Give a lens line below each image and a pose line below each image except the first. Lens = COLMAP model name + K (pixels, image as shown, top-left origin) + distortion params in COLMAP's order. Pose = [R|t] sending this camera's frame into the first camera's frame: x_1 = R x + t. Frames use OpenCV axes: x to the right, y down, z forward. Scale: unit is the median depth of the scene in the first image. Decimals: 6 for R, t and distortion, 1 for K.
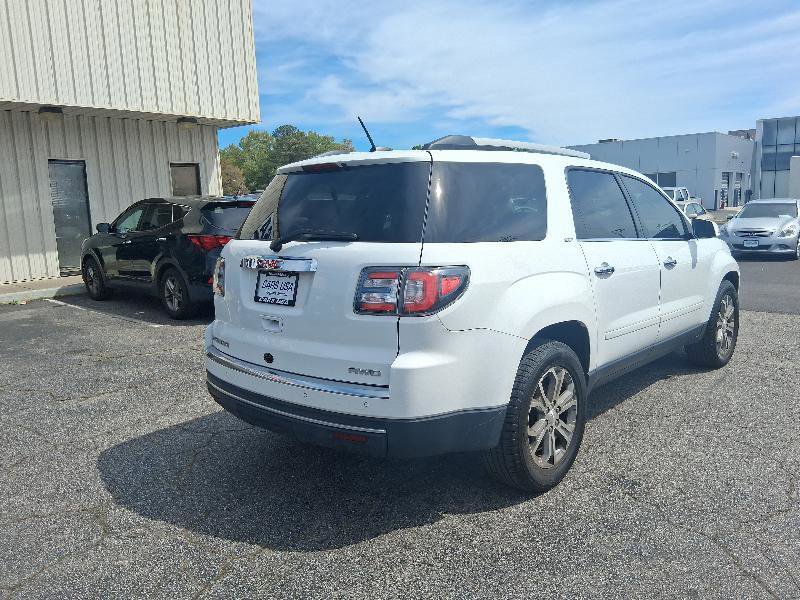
lens RADIAL K [[609.2, 0, 403.8], [0, 609.2, 301.7], [0, 0, 1]] dist [0.071956, -0.128896]
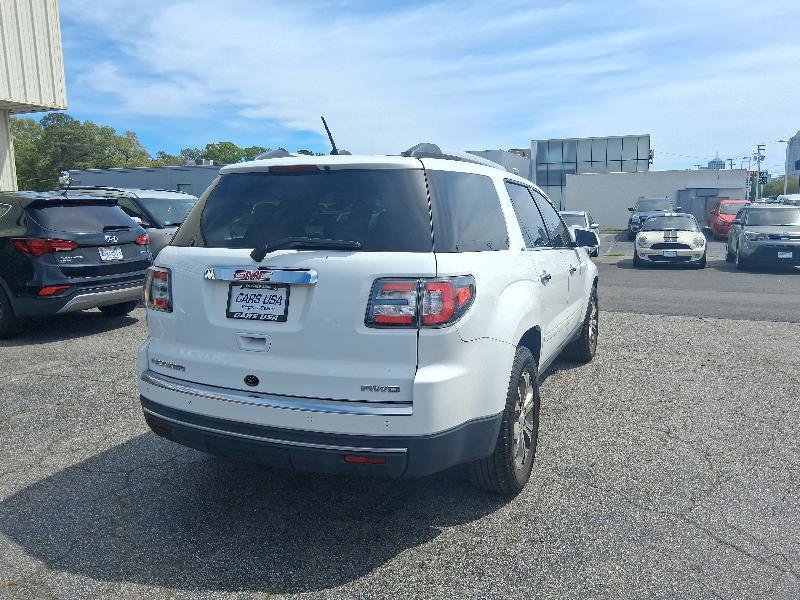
lens RADIAL K [[609.2, 0, 407.8], [0, 609.2, 303.3], [0, 0, 1]] dist [0.071956, -0.128896]
pose [[0.944647, -0.024394, 0.327179, -0.244502], [0.025634, 0.999671, 0.000521, -0.012529], [-0.327085, 0.007894, 0.944962, 0.067050]]
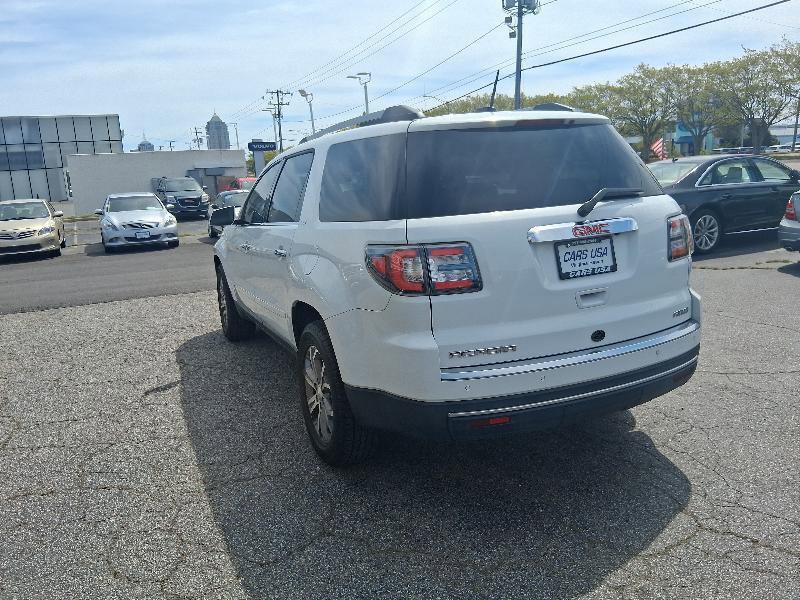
lens RADIAL K [[609.2, 0, 401.4], [0, 609.2, 314.3], [0, 0, 1]] dist [0.071956, -0.128896]
pose [[0.408285, -0.197090, 0.891324, -0.933801], [0.182514, 0.974324, 0.131839, -0.089505], [-0.894423, 0.108851, 0.433774, 0.717299]]
